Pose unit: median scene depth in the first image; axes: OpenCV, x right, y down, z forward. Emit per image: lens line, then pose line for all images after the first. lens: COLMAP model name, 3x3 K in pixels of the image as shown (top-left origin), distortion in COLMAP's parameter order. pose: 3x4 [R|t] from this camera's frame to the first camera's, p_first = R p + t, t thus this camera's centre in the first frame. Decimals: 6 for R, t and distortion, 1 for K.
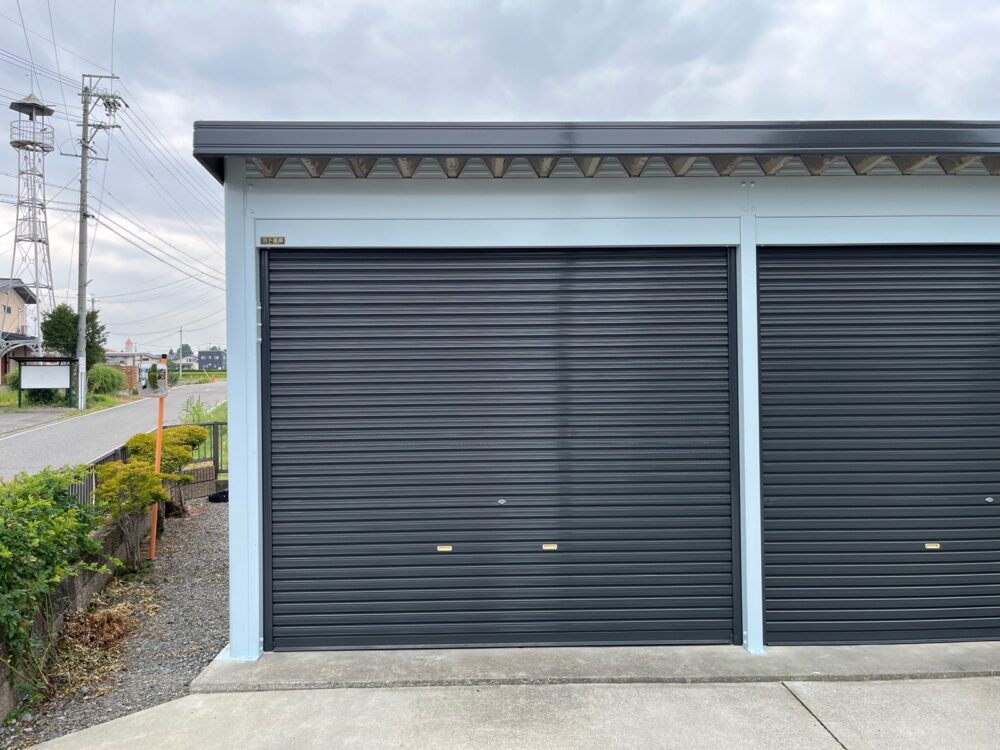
lens RADIAL K [[757.6, 0, 494.5], [0, 757.6, 369.0], [0, 0, 1]] dist [0.076210, -0.103976]
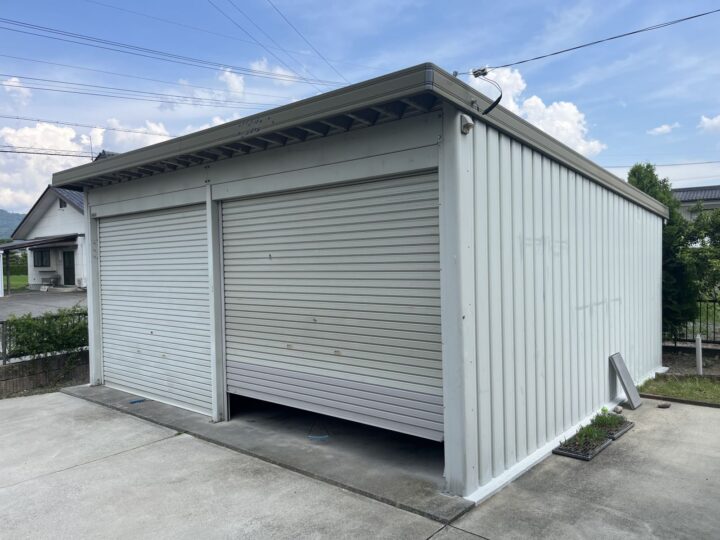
lens RADIAL K [[548.1, 0, 360.0], [0, 548.1, 270.0], [0, 0, 1]] dist [0.046550, -0.058957]
pose [[0.742862, 0.003827, -0.669434, 1.533601], [0.017102, 0.999549, 0.024692, -0.024575], [0.669226, -0.029791, 0.742461, 0.268463]]
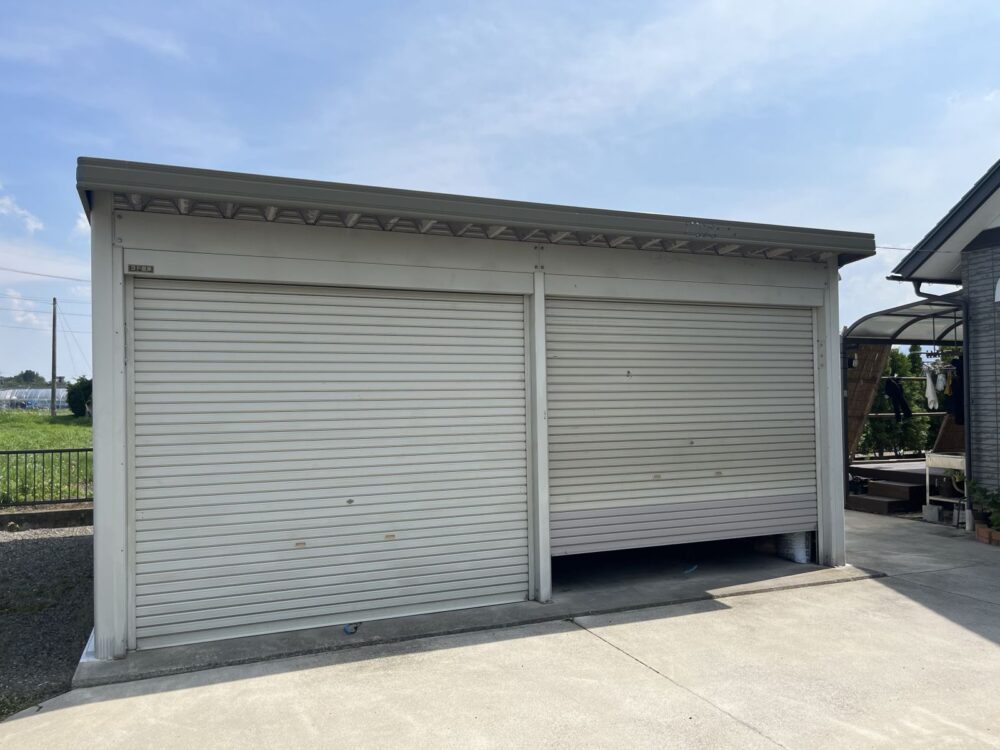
lens RADIAL K [[760.9, 0, 505.8], [0, 760.9, 383.8], [0, 0, 1]] dist [0.067680, -0.096634]
pose [[0.929696, 0.003613, 0.368310, -0.214152], [0.003839, 0.999802, -0.019500, 0.018804], [-0.368308, 0.019543, 0.929498, -0.209286]]
